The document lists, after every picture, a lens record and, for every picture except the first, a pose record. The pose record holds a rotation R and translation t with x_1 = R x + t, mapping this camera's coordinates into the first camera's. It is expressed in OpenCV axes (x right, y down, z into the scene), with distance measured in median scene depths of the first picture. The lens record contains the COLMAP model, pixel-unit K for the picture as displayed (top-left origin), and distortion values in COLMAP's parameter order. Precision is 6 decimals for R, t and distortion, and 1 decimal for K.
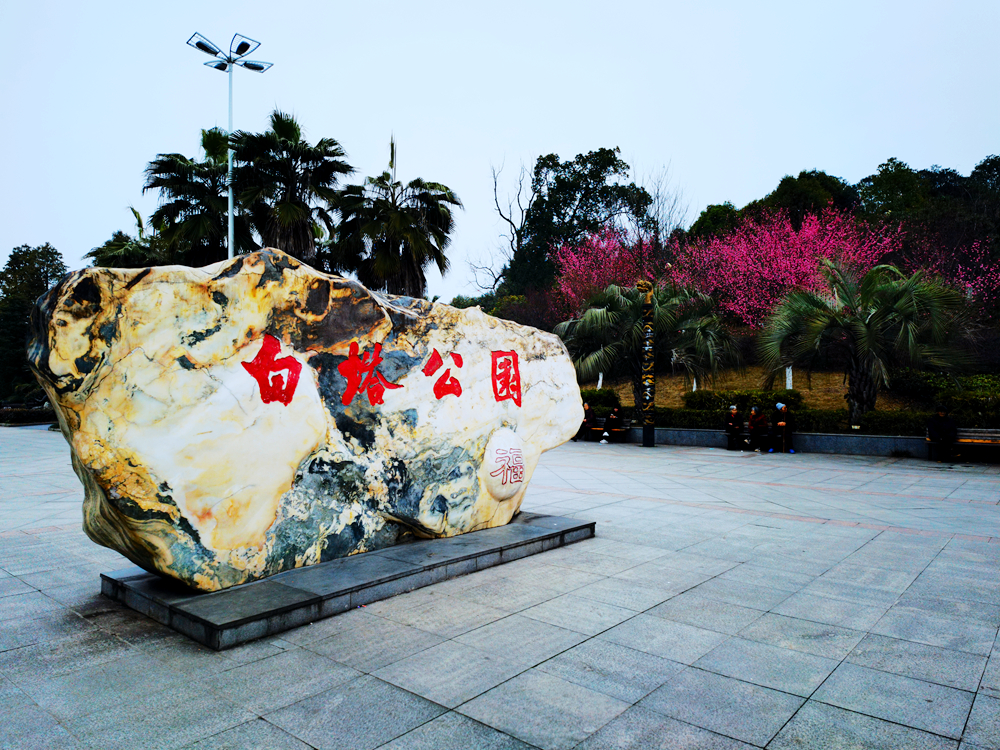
lens RADIAL K [[679.0, 0, 499.7], [0, 679.0, 382.3], [0, 0, 1]] dist [0.002381, -0.000599]
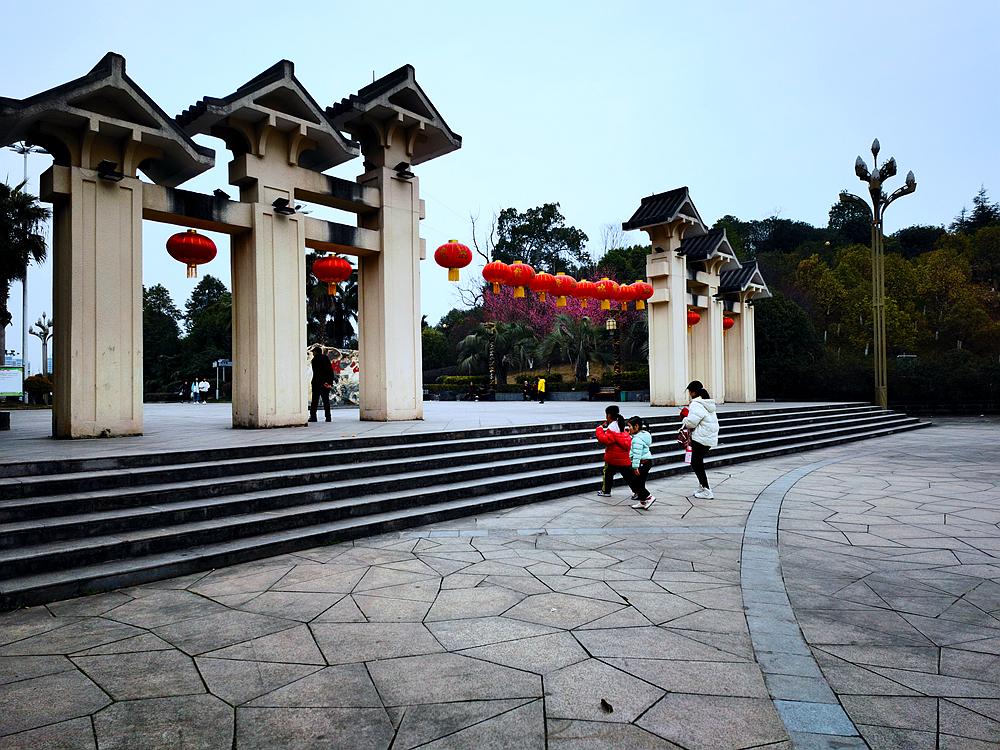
lens RADIAL K [[679.0, 0, 500.4], [0, 679.0, 371.6], [0, 0, 1]] dist [0.002381, -0.000599]
pose [[0.998656, -0.015456, -0.049472, 0.322230], [0.014936, 0.999829, -0.010872, 0.023780], [0.049632, 0.010118, 0.998716, -1.003328]]
